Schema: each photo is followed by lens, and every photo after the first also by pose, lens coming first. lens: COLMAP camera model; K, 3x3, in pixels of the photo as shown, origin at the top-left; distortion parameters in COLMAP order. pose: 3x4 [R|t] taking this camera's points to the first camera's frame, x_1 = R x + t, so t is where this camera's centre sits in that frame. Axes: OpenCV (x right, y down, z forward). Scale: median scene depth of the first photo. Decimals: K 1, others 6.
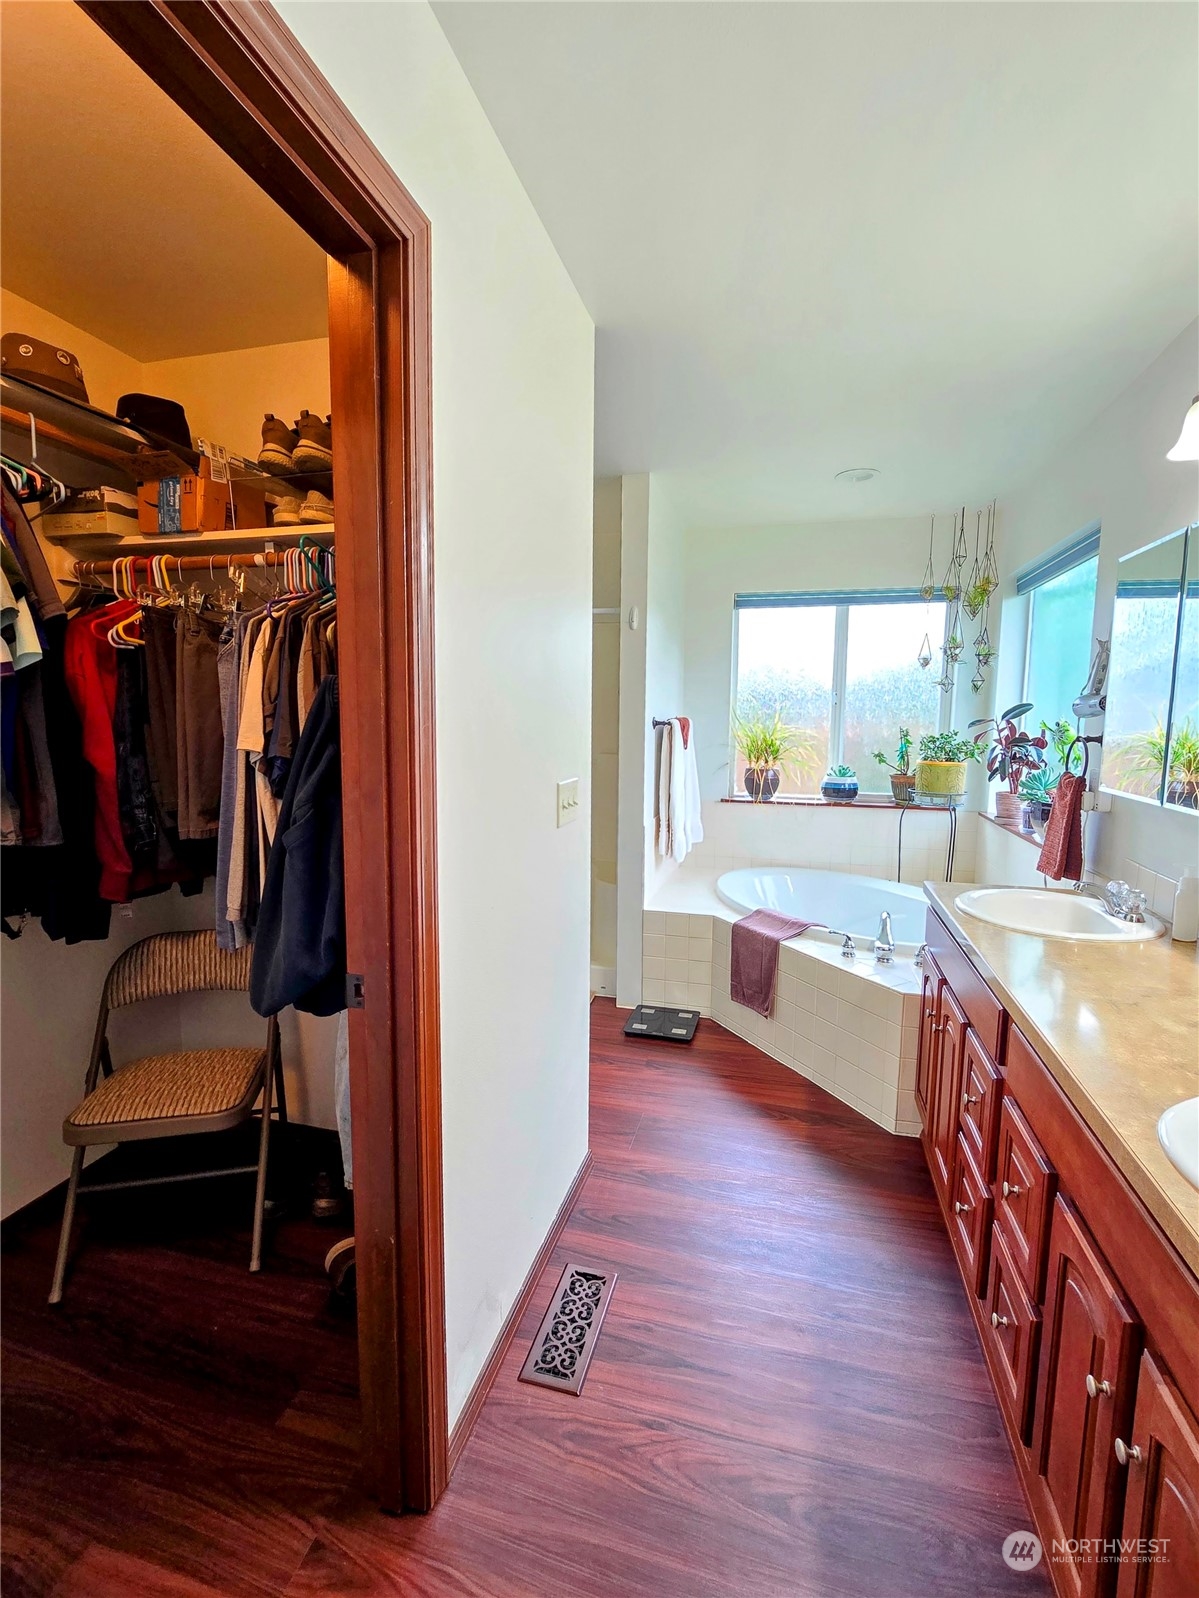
lens RADIAL K [[662.1, 0, 603.6], [0, 662.1, 788.6], [0, 0, 1]] dist [0.001283, 0.000039]
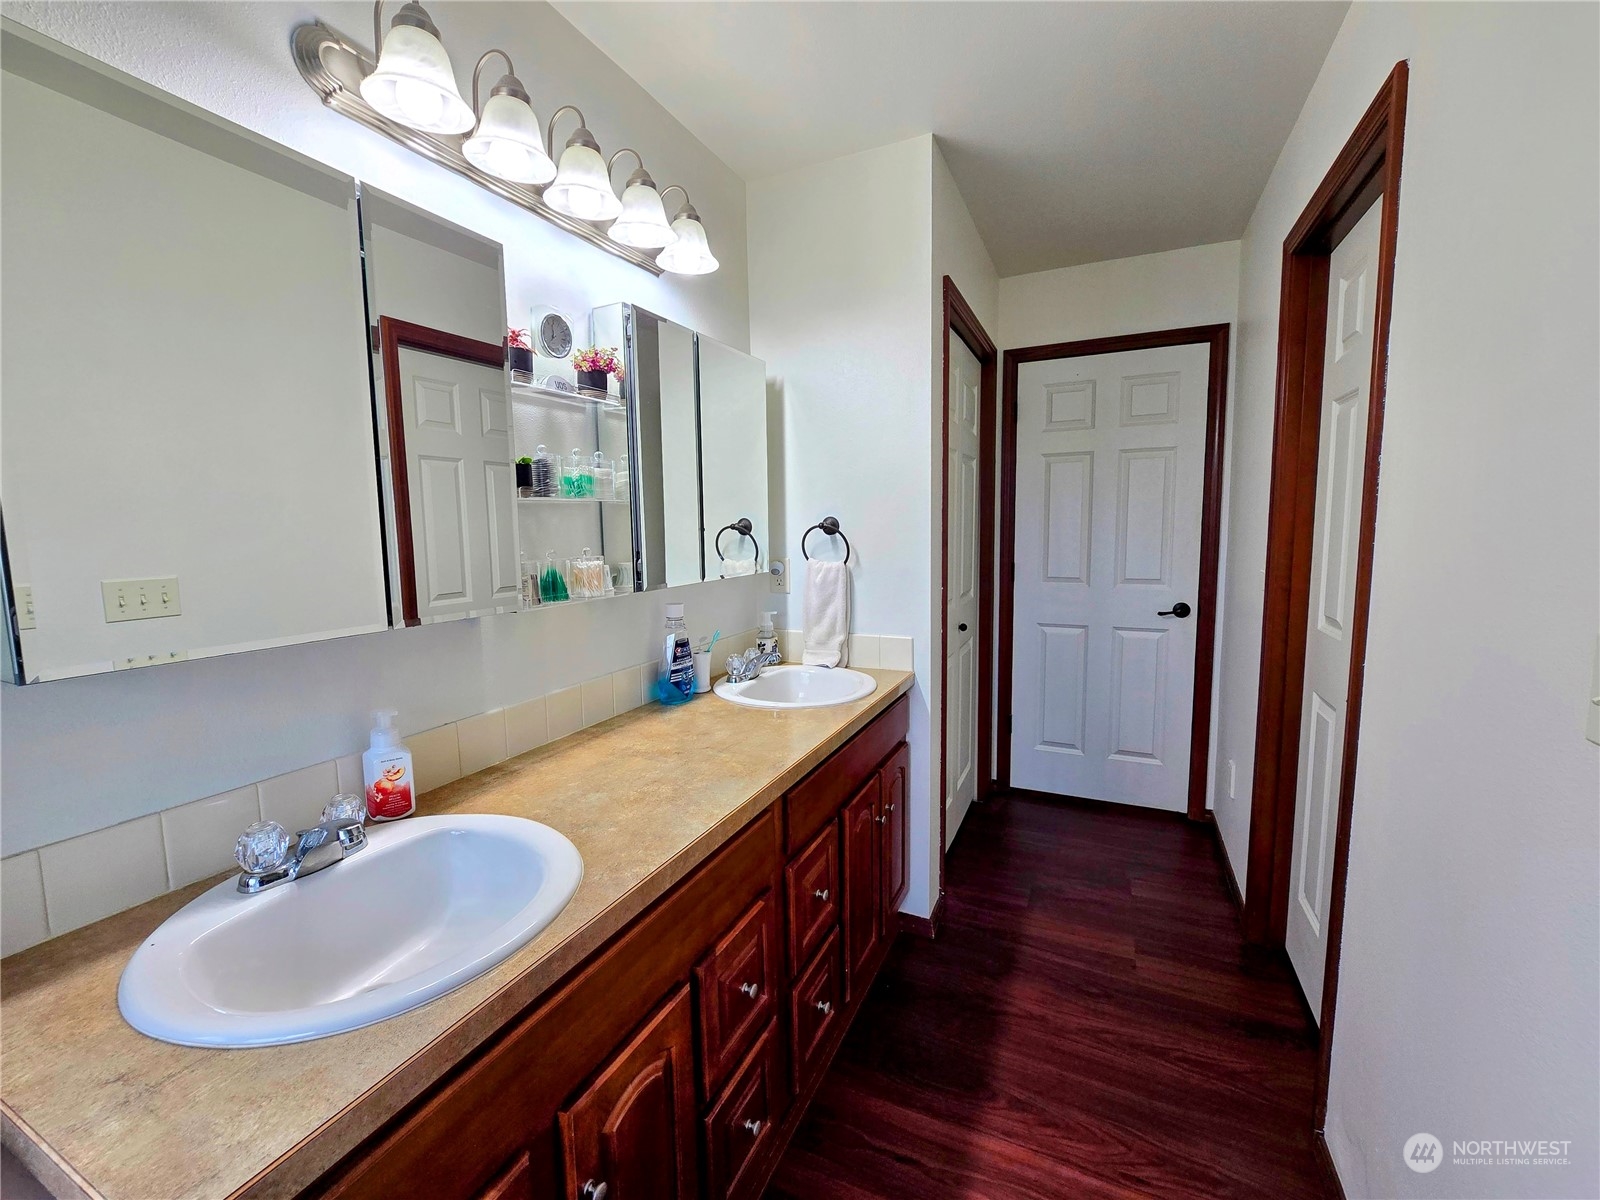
lens RADIAL K [[663.0, 0, 795.6], [0, 663.0, 594.8], [0, 0, 1]] dist [0.001283, 0.000039]
pose [[-0.983340, -0.014311, 0.181210, 0.106863], [0.025051, 0.976715, 0.213073, -0.041299], [-0.180040, 0.214063, -0.960085, 0.481876]]
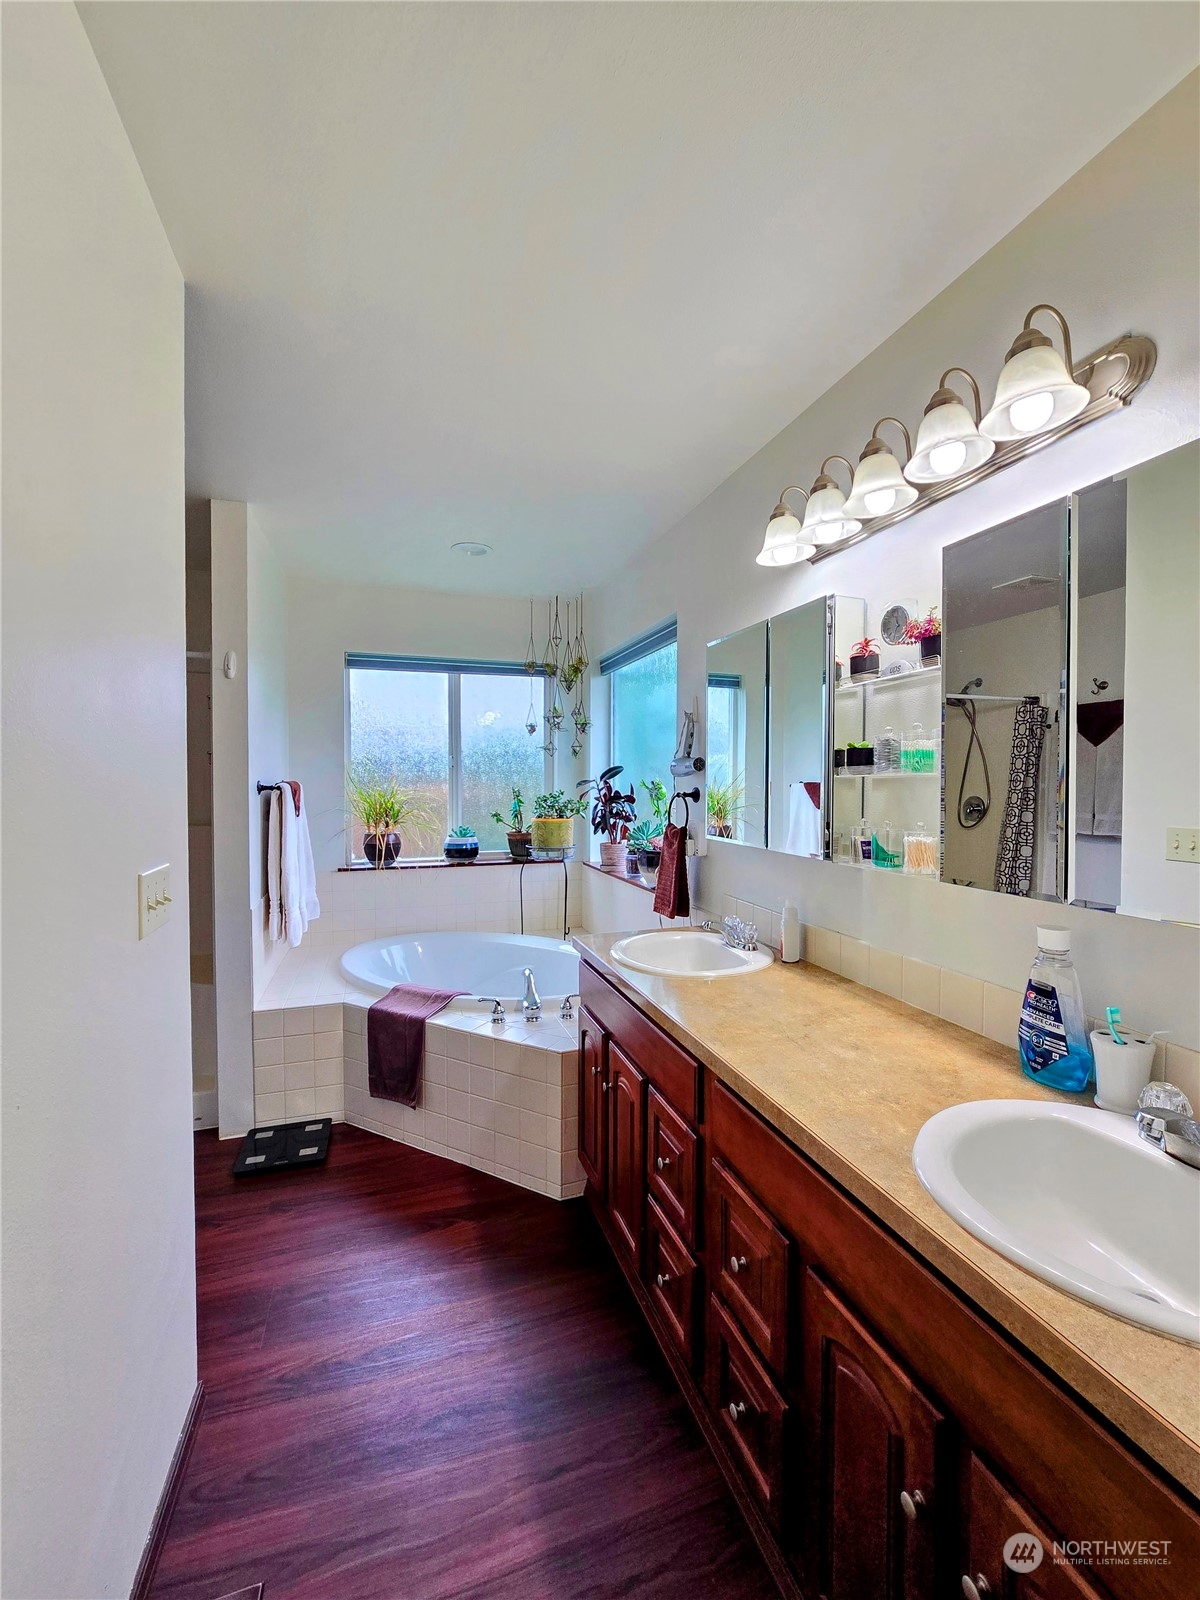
lens RADIAL K [[647.9, 0, 599.5], [0, 647.9, 794.9], [0, 0, 1]] dist [-0.002772, -0.000253]
pose [[0.838766, -0.021768, 0.544056, -0.012245], [0.068009, 0.995564, -0.065016, -0.005674], [-0.540228, 0.091533, 0.836526, 0.063261]]
